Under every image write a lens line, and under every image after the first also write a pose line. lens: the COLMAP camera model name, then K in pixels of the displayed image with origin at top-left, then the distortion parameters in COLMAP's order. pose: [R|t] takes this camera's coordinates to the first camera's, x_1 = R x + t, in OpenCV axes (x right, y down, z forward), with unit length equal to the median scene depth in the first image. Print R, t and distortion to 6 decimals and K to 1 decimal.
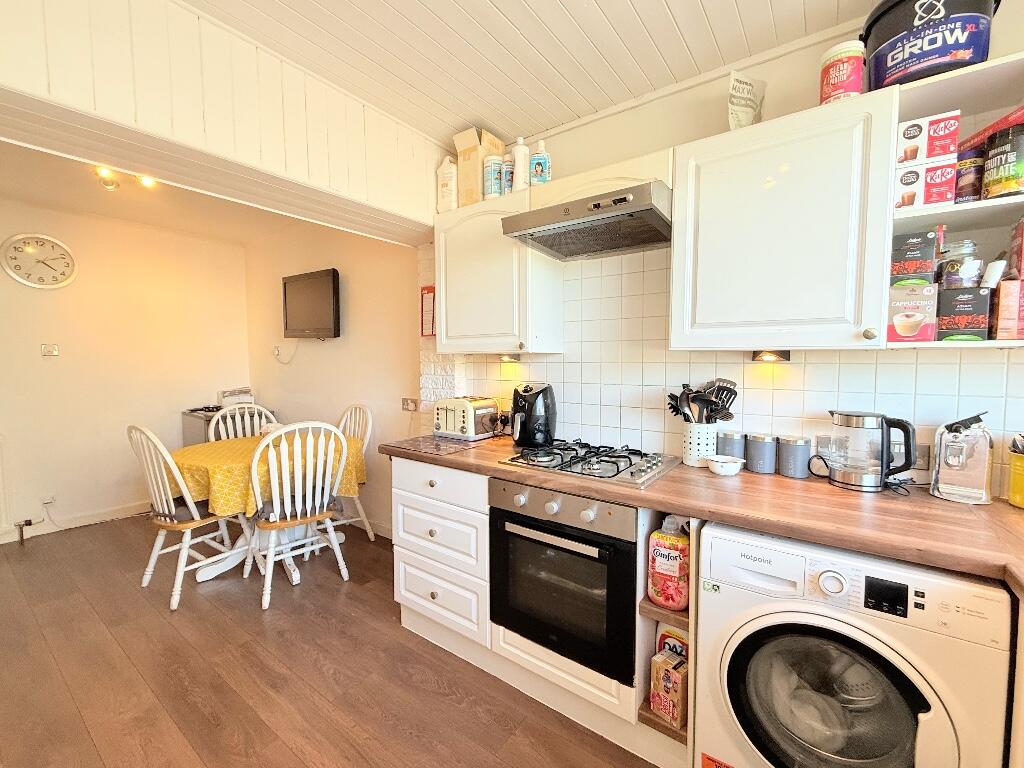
lens RADIAL K [[443.7, 0, 511.0], [0, 443.7, 382.9], [0, 0, 1]] dist [0.001778, 0.000192]
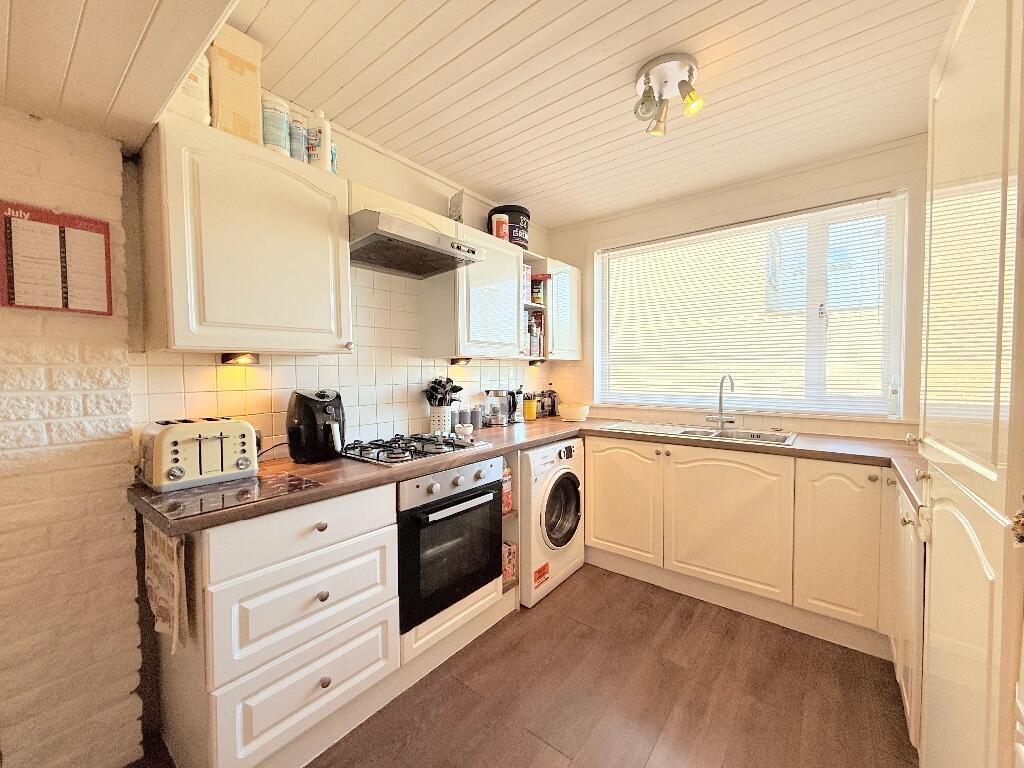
lens RADIAL K [[407.7, 0, 513.4], [0, 407.7, 385.5], [0, 0, 1]] dist [-0.002657, 0.000220]
pose [[0.025980, -0.030869, 0.999186, -0.873310], [0.067726, 0.997281, 0.029049, -0.002898], [-0.997366, 0.066916, 0.028000, 0.689040]]
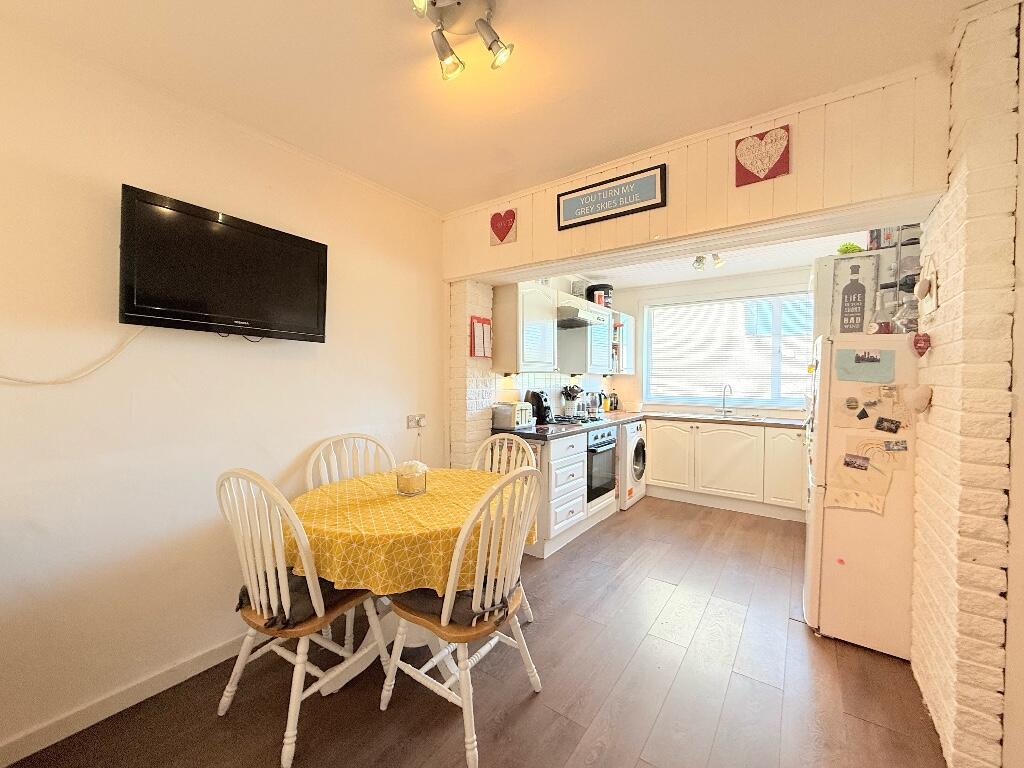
lens RADIAL K [[407.7, 0, 518.2], [0, 407.7, 380.9], [0, 0, 1]] dist [-0.002657, 0.000220]
pose [[-0.020440, -0.003200, 0.999786, -1.885574], [0.054396, 0.998510, 0.004308, -0.052705], [-0.998310, 0.054472, -0.020235, 1.301370]]
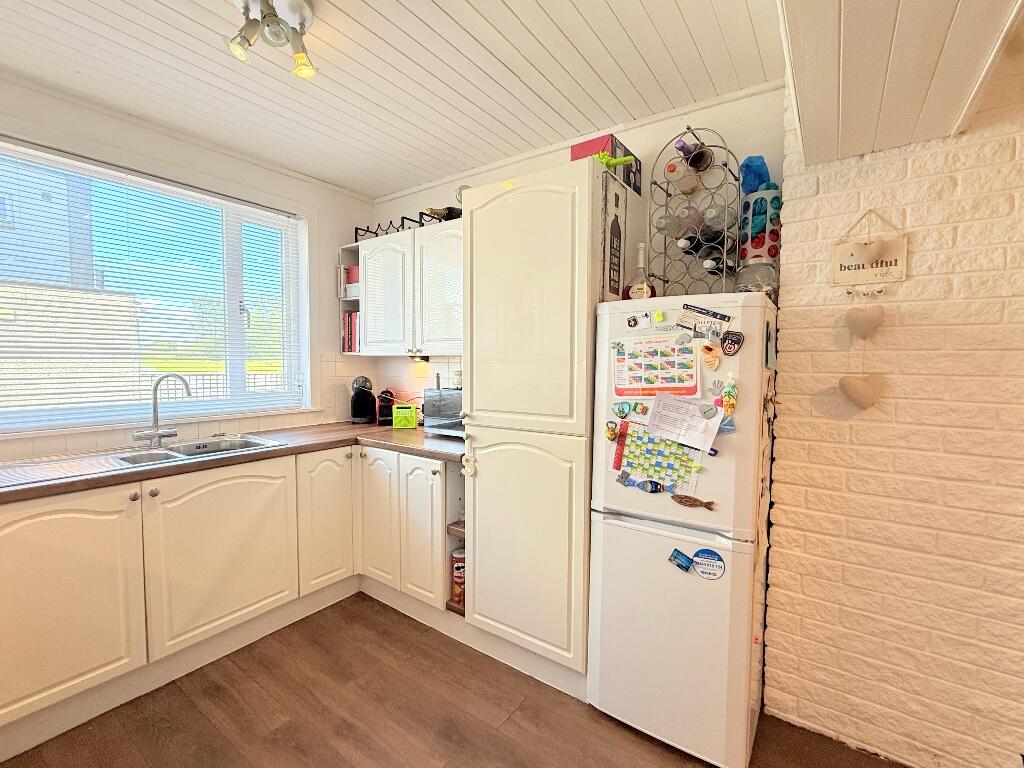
lens RADIAL K [[443.7, 0, 518.6], [0, 443.7, 384.7], [0, 0, 1]] dist [0.001778, 0.000192]
pose [[-0.999848, -0.002178, -0.017319, -0.377118], [-0.004186, 0.993151, 0.116762, -0.062573], [0.016947, 0.116817, -0.993009, 1.166679]]
